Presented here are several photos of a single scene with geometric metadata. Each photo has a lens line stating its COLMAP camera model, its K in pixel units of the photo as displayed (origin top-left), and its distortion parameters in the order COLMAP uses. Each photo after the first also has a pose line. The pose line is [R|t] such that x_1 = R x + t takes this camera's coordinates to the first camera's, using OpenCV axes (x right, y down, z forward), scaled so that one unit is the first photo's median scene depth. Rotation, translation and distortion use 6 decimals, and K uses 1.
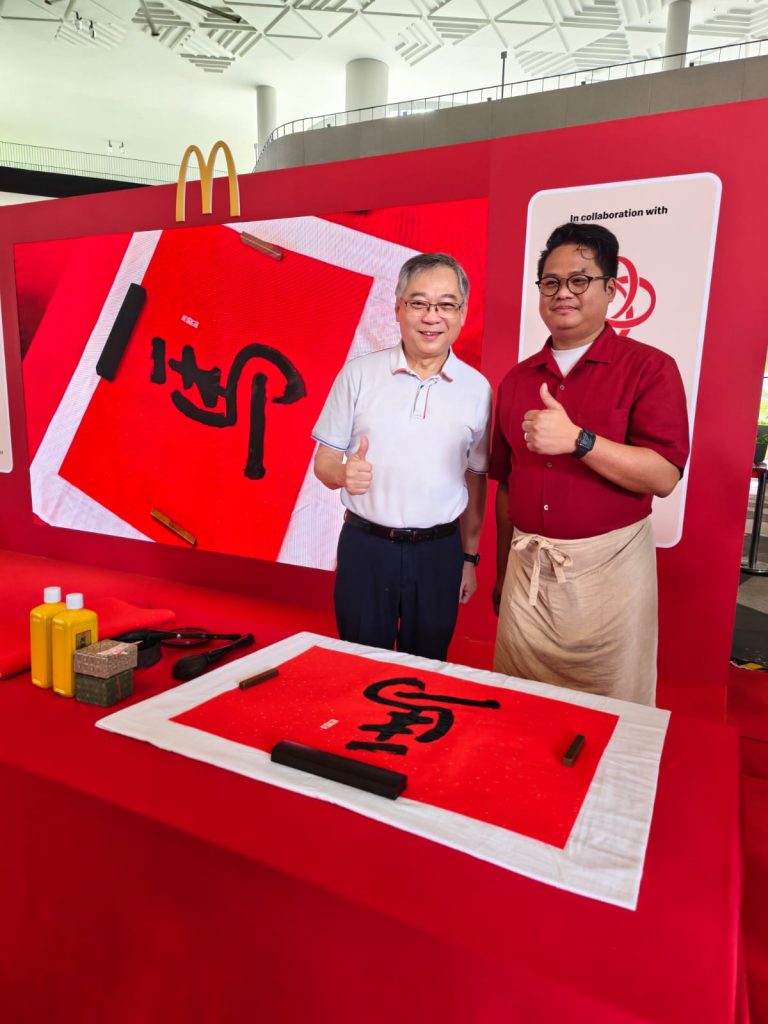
lens RADIAL K [[696.8, 0, 386.0], [0, 696.8, 513.1], [0, 0, 1]] dist [0.033619, -0.015305]
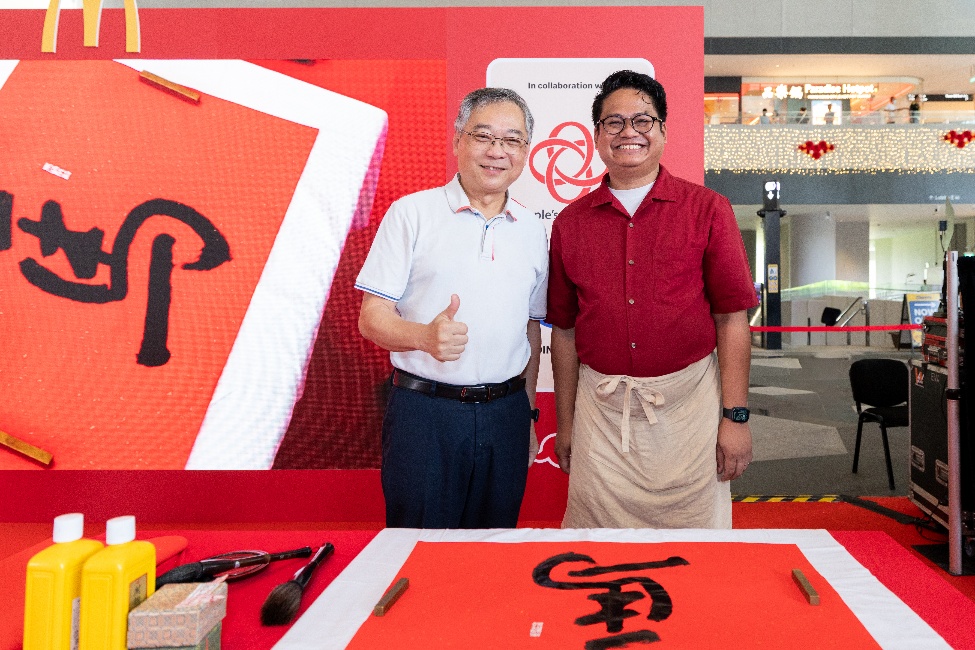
lens RADIAL K [[700.4, 0, 580.4], [0, 700.4, 256.9], [0, 0, 1]] dist [0.002672, 0.002714]
pose [[0.893313, -0.020974, 0.448946, -0.150547], [0.103787, 0.981538, -0.160661, 0.011740], [-0.437287, 0.190115, 0.878997, 0.089762]]
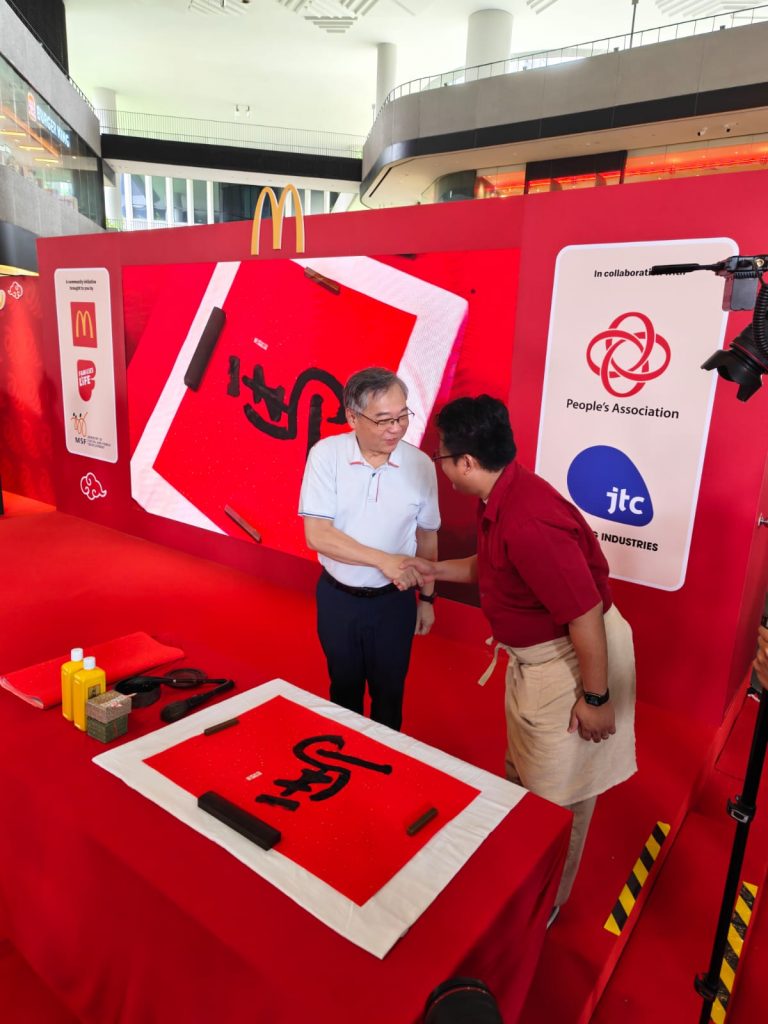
lens RADIAL K [[696.8, 0, 378.1], [0, 696.8, 505.0], [0, 0, 1]] dist [0.033619, -0.015305]
pose [[0.984814, 0.054992, -0.164676, 0.140298], [-0.045911, 0.997234, 0.058454, -0.125033], [0.167435, -0.050006, 0.984614, -0.108112]]
